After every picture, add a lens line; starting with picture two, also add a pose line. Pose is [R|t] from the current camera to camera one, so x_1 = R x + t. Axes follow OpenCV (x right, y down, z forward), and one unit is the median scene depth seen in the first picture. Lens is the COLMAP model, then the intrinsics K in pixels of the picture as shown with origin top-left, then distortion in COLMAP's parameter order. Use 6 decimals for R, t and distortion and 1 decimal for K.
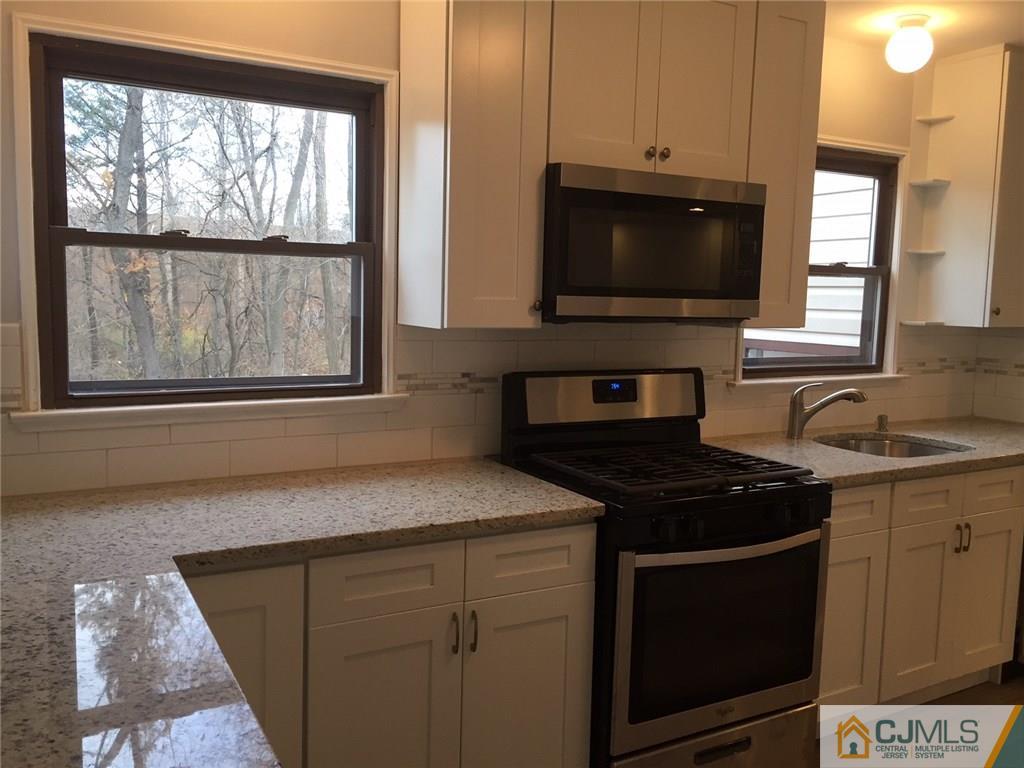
lens RADIAL K [[874.8, 0, 514.4], [0, 874.8, 385.1], [0, 0, 1]] dist [0.044135, -0.023970]
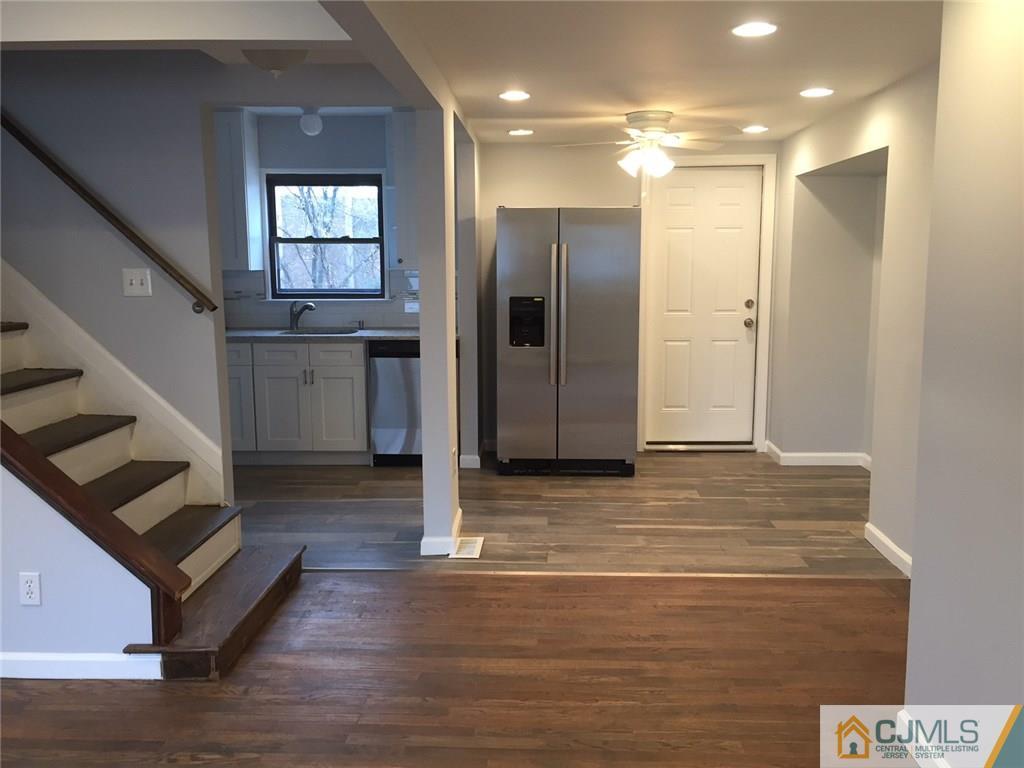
lens RADIAL K [[874.8, 0, 514.4], [0, 874.8, 386.7], [0, 0, 1]] dist [0.044135, -0.023970]
pose [[0.861570, 0.054850, -0.504668, 1.809364], [-0.037704, 0.998314, 0.044135, 0.086357], [0.506238, -0.018998, 0.862185, -0.434825]]
